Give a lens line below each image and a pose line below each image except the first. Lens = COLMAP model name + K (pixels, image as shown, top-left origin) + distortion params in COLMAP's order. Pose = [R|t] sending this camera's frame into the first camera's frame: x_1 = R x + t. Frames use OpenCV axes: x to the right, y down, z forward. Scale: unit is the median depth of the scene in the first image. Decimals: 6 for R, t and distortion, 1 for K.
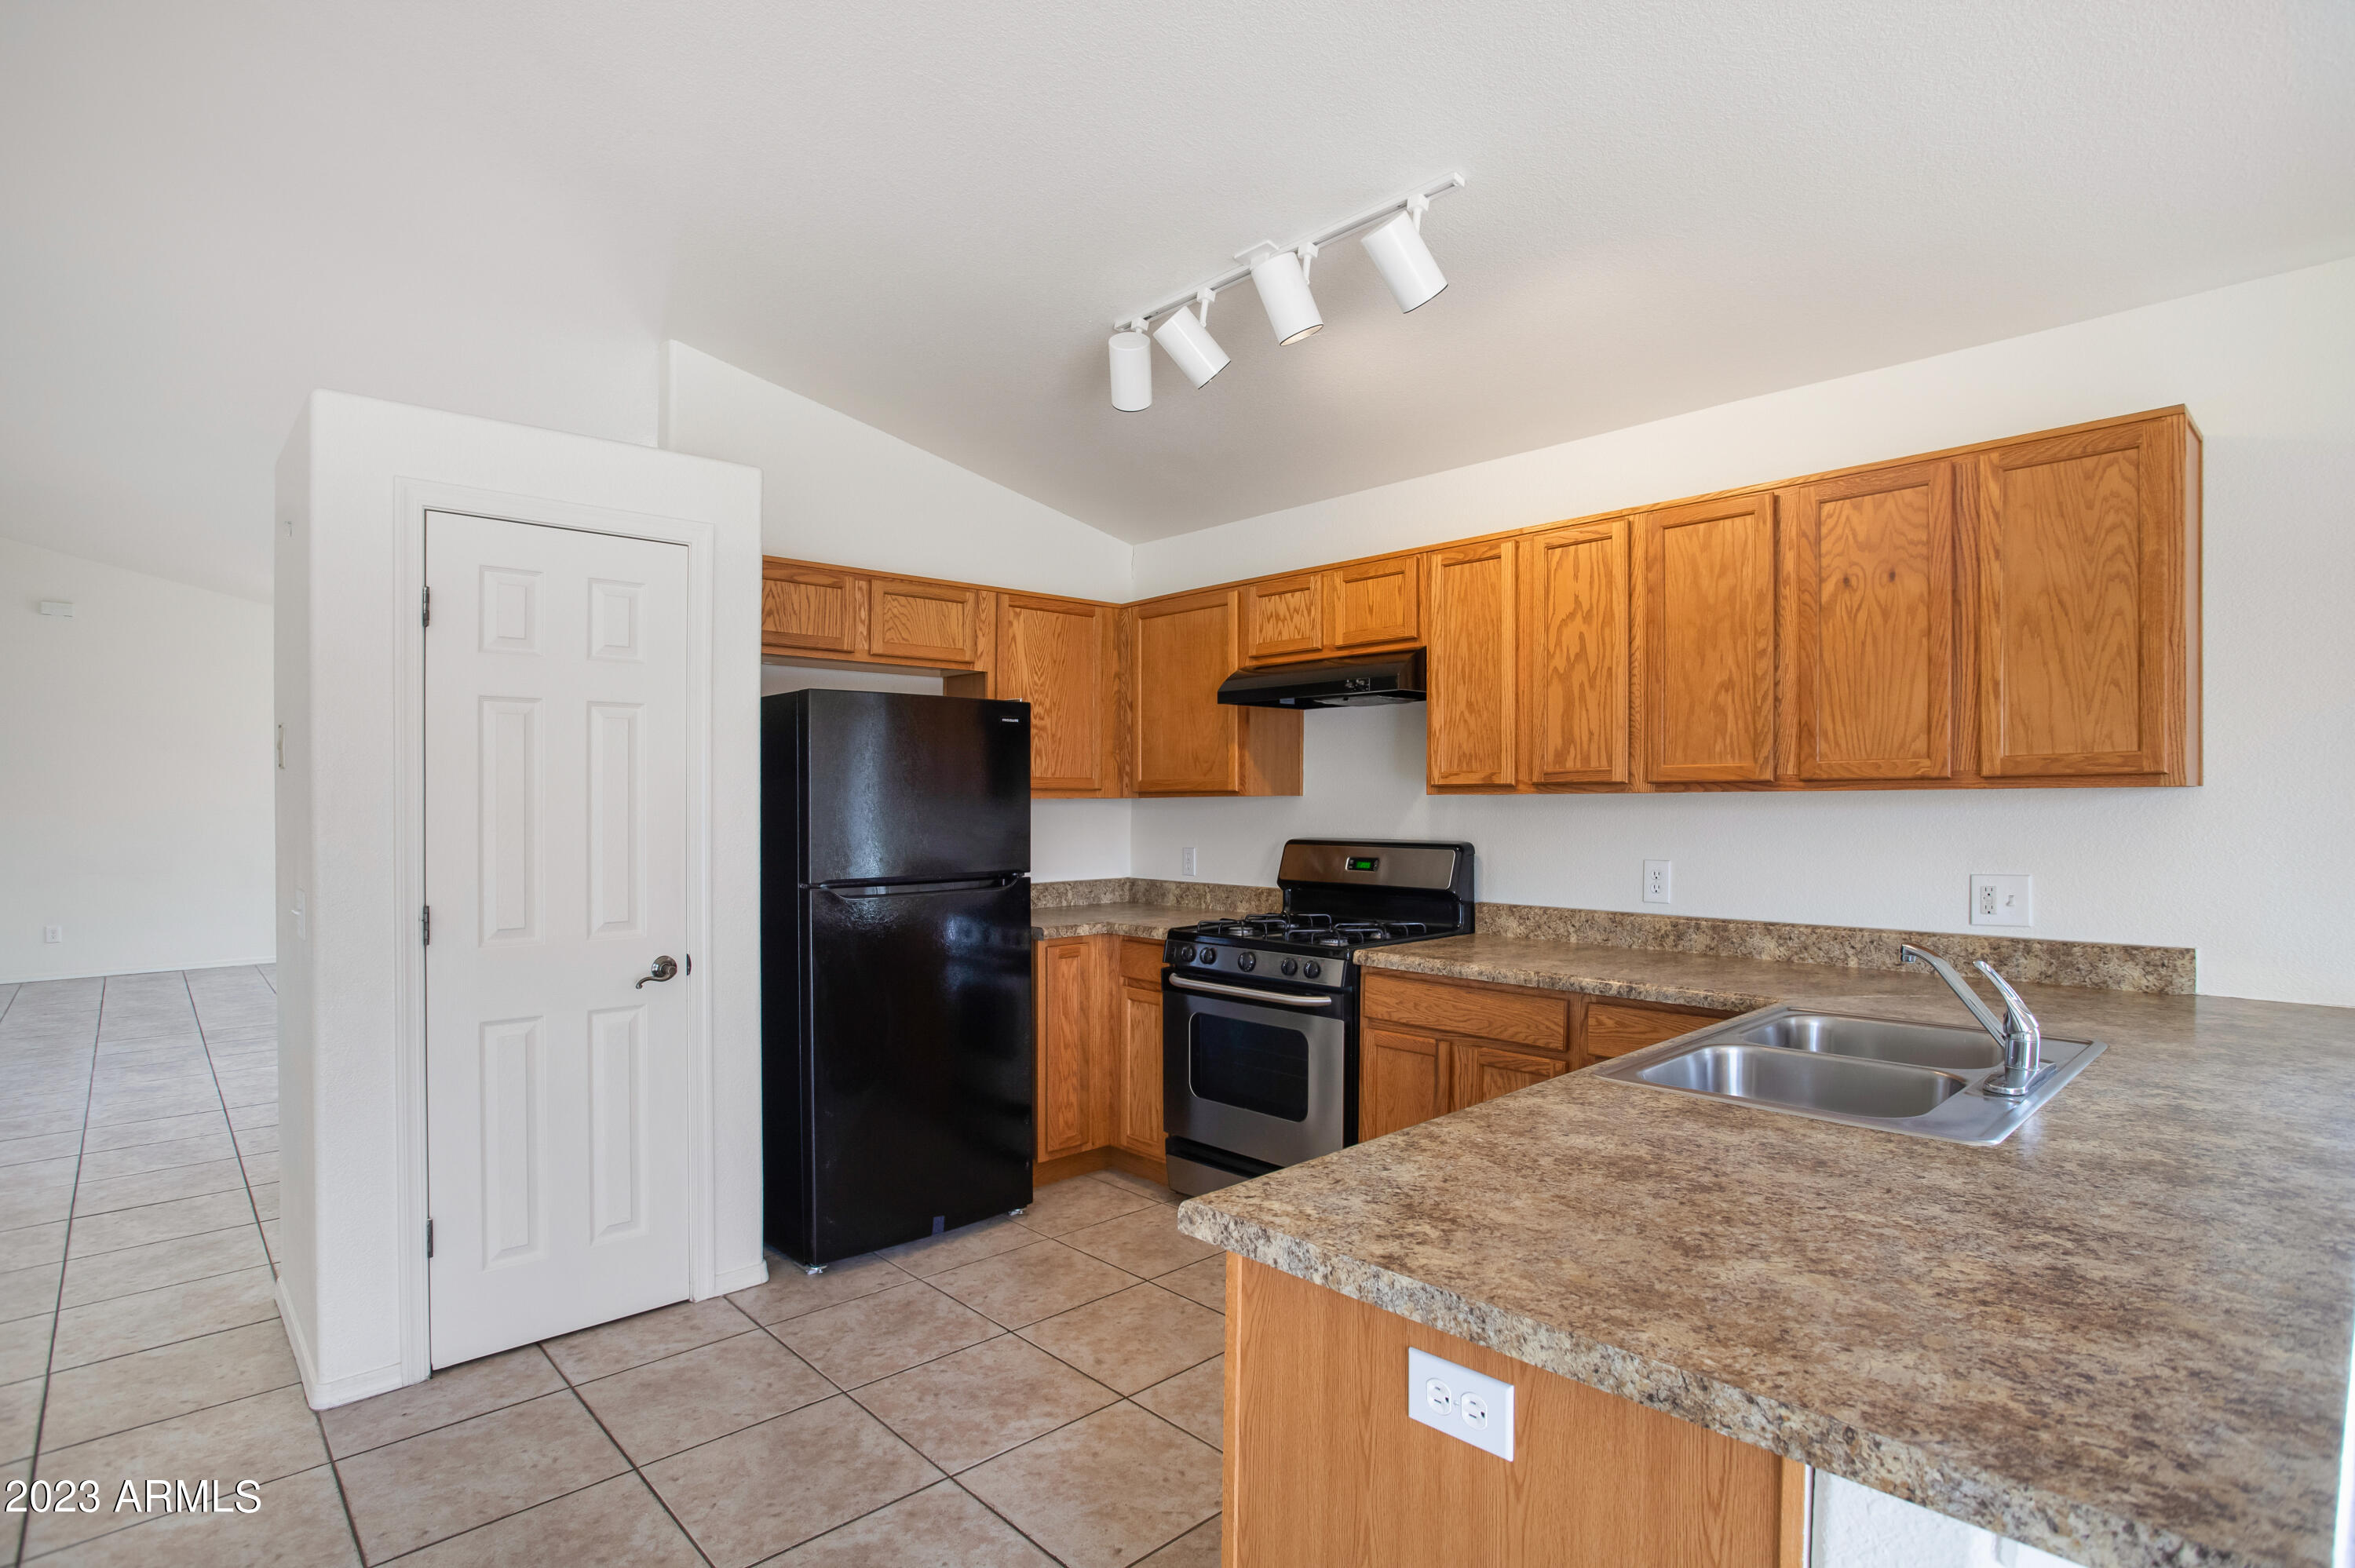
lens RADIAL K [[1153.2, 0, 1222.3], [0, 1153.2, 813.2], [0, 0, 1]] dist [-0.037106, 0.009531]
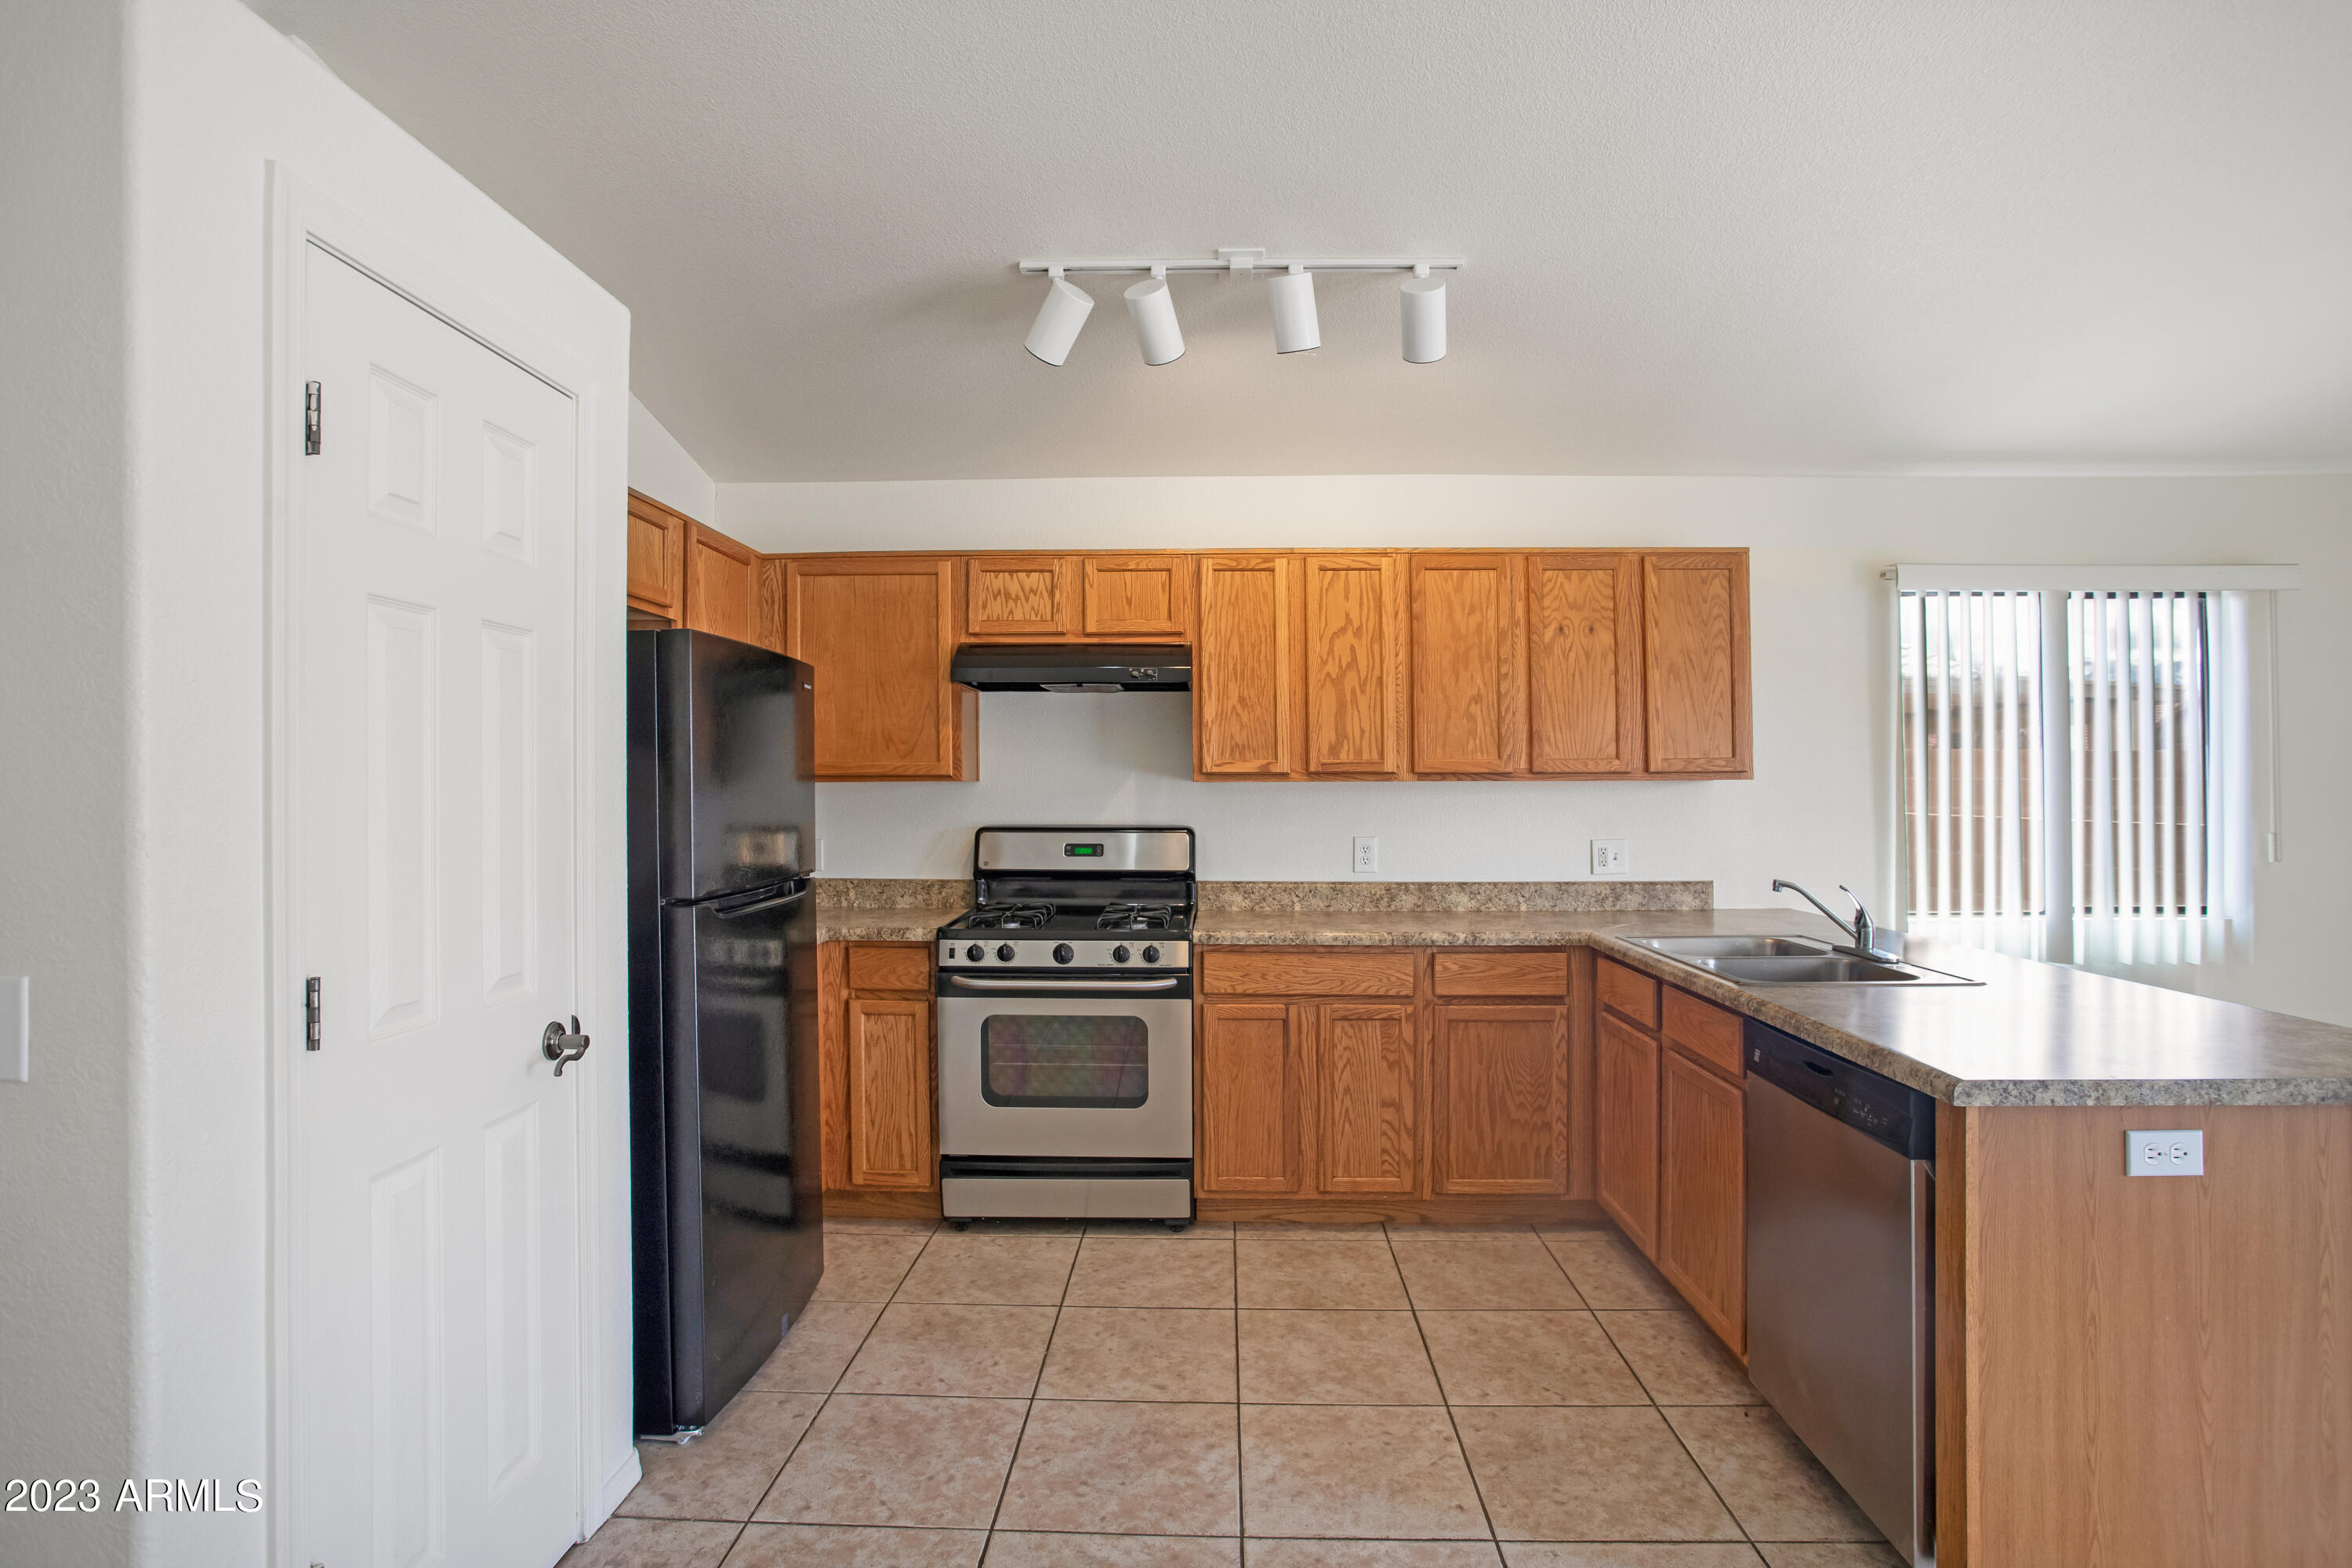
lens RADIAL K [[1151.9, 0, 1175.2], [0, 1151.9, 778.0], [0, 0, 1]] dist [-0.037106, 0.009531]
pose [[0.726778, 0.012089, 0.686766, -0.673705], [0.004167, 0.999749, -0.022009, 0.004969], [-0.686860, 0.018857, 0.726545, 0.281353]]
